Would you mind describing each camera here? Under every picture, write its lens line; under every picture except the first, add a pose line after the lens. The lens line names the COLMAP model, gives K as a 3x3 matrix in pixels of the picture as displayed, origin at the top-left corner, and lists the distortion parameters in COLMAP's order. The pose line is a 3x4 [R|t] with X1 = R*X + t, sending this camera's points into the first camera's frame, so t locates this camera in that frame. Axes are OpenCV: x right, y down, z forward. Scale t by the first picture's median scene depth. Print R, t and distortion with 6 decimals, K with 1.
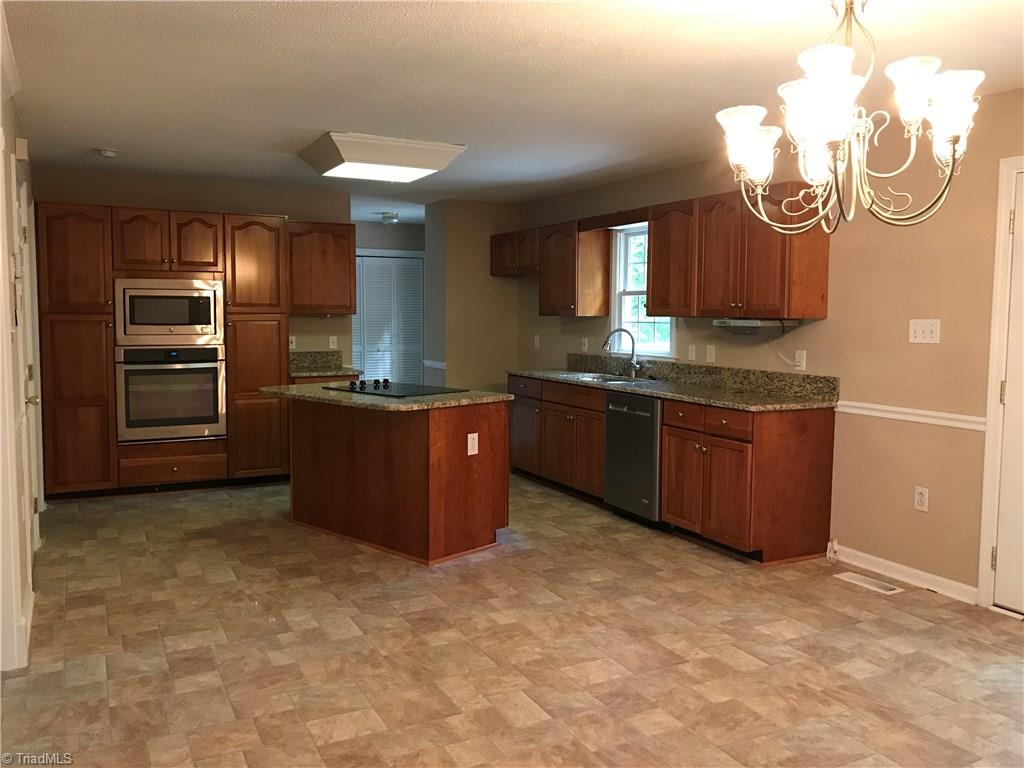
lens RADIAL K [[841.0, 0, 511.4], [0, 841.0, 364.3], [0, 0, 1]] dist [0.046998, -0.059292]
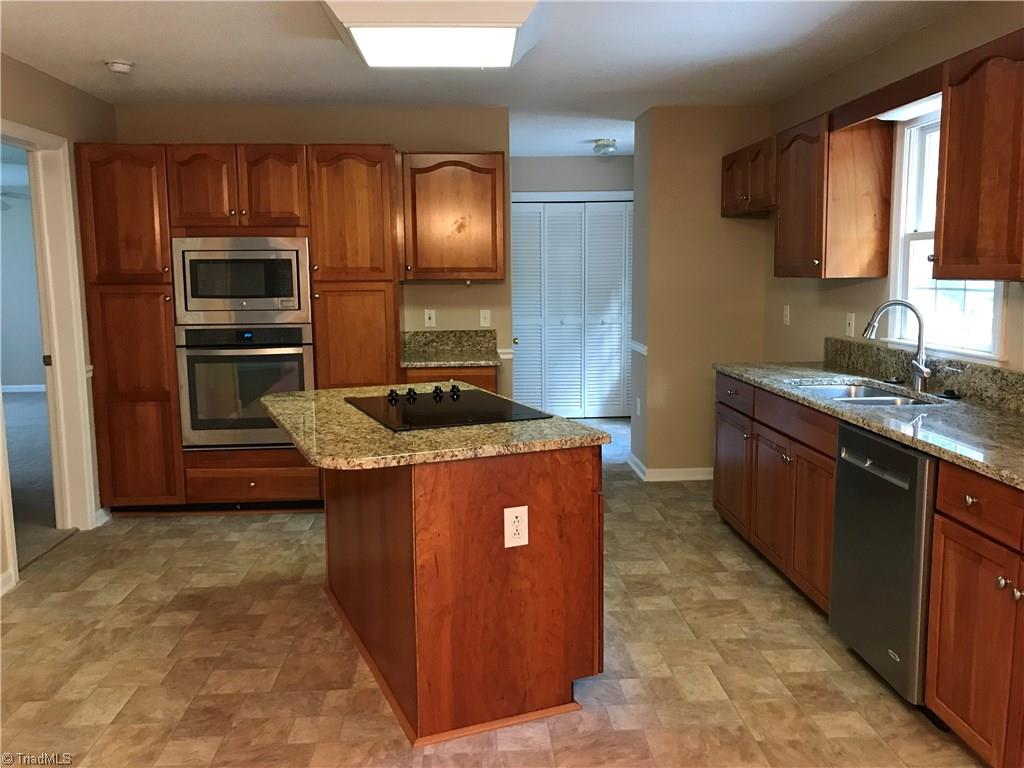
lens RADIAL K [[841.0, 0, 513.5], [0, 841.0, 371.0], [0, 0, 1]] dist [0.046998, -0.059292]
pose [[0.914461, 0.032326, -0.403382, 0.163138], [-0.008808, 0.998158, 0.060021, -0.035745], [0.404579, -0.051334, 0.913061, 0.503717]]
